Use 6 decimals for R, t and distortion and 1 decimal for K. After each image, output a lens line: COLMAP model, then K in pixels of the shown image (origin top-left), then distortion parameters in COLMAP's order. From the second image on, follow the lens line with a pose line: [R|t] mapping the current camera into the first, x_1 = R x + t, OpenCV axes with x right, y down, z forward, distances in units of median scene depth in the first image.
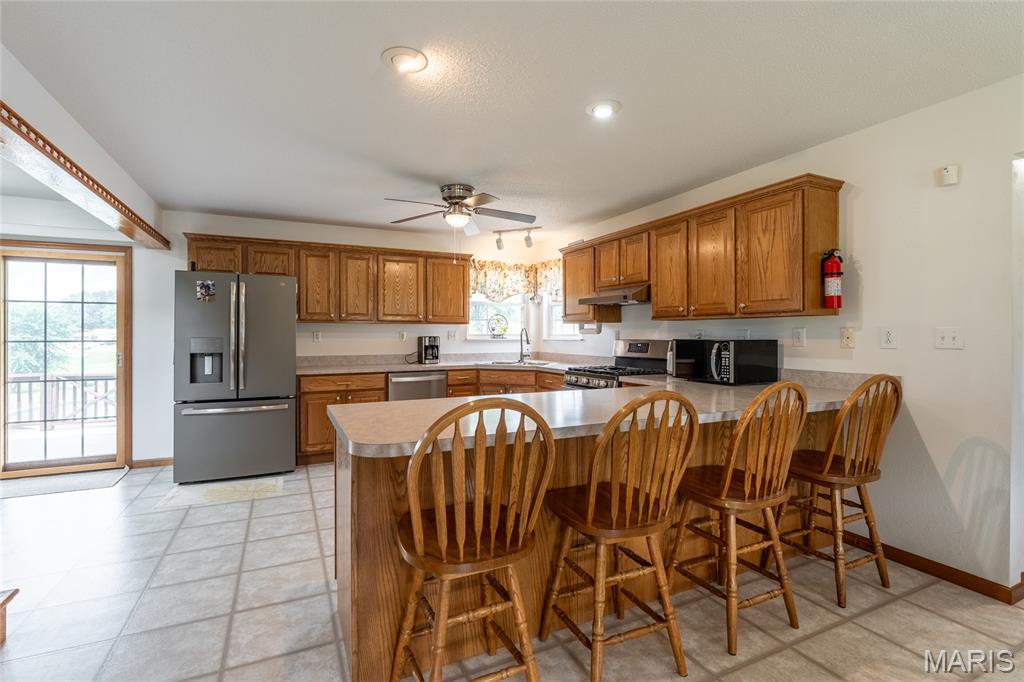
lens RADIAL K [[474.8, 0, 509.8], [0, 474.8, 337.5], [0, 0, 1]] dist [-0.008179, 0.002099]
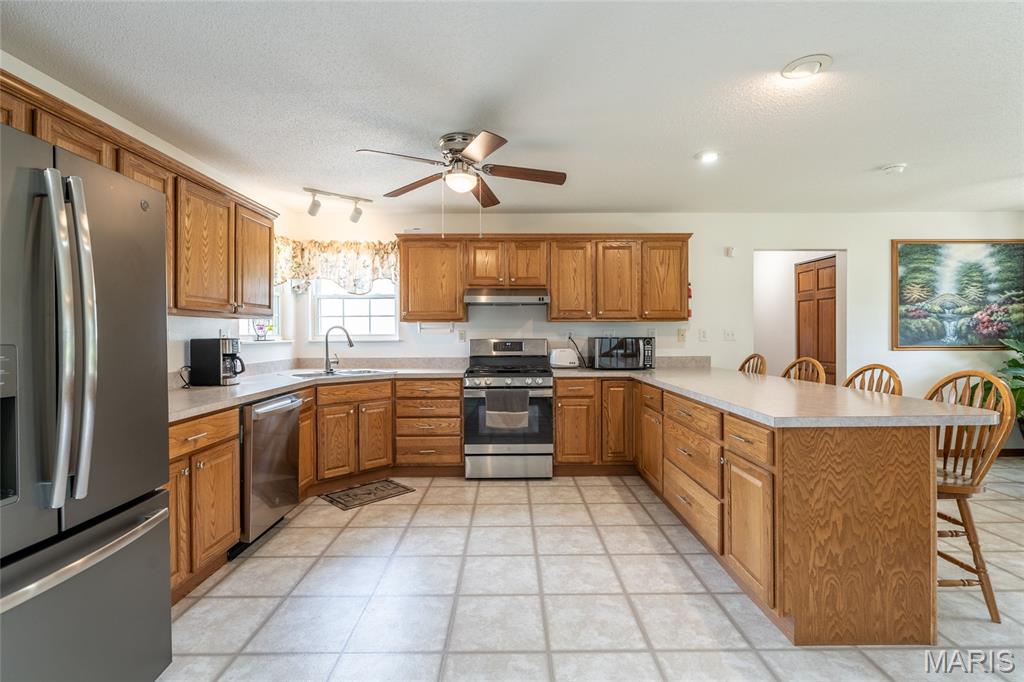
lens RADIAL K [[474.8, 0, 504.8], [0, 474.8, 336.5], [0, 0, 1]] dist [-0.008179, 0.002099]
pose [[0.429162, -0.005817, 0.903209, -0.631951], [0.009744, 0.999951, 0.001810, -0.002332], [-0.903175, 0.008024, 0.429197, 0.505131]]
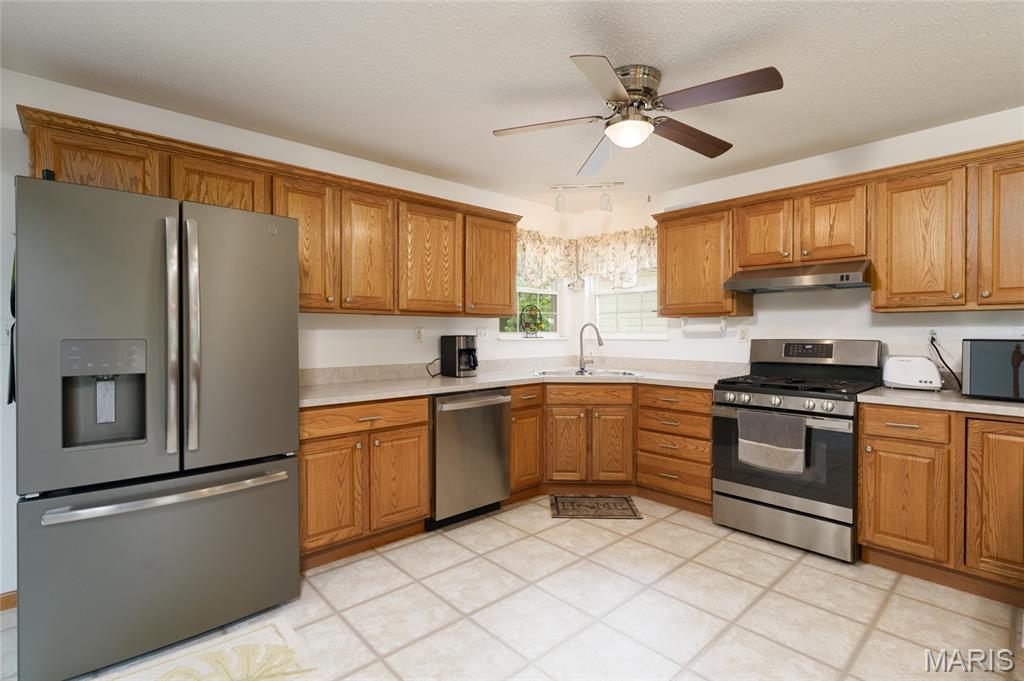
lens RADIAL K [[474.8, 0, 509.0], [0, 474.8, 339.2], [0, 0, 1]] dist [-0.008179, 0.002099]
pose [[0.956848, -0.004353, 0.290557, -0.346891], [0.002127, 0.999966, 0.007977, -0.002160], [-0.290582, -0.007015, 0.956824, 0.401867]]
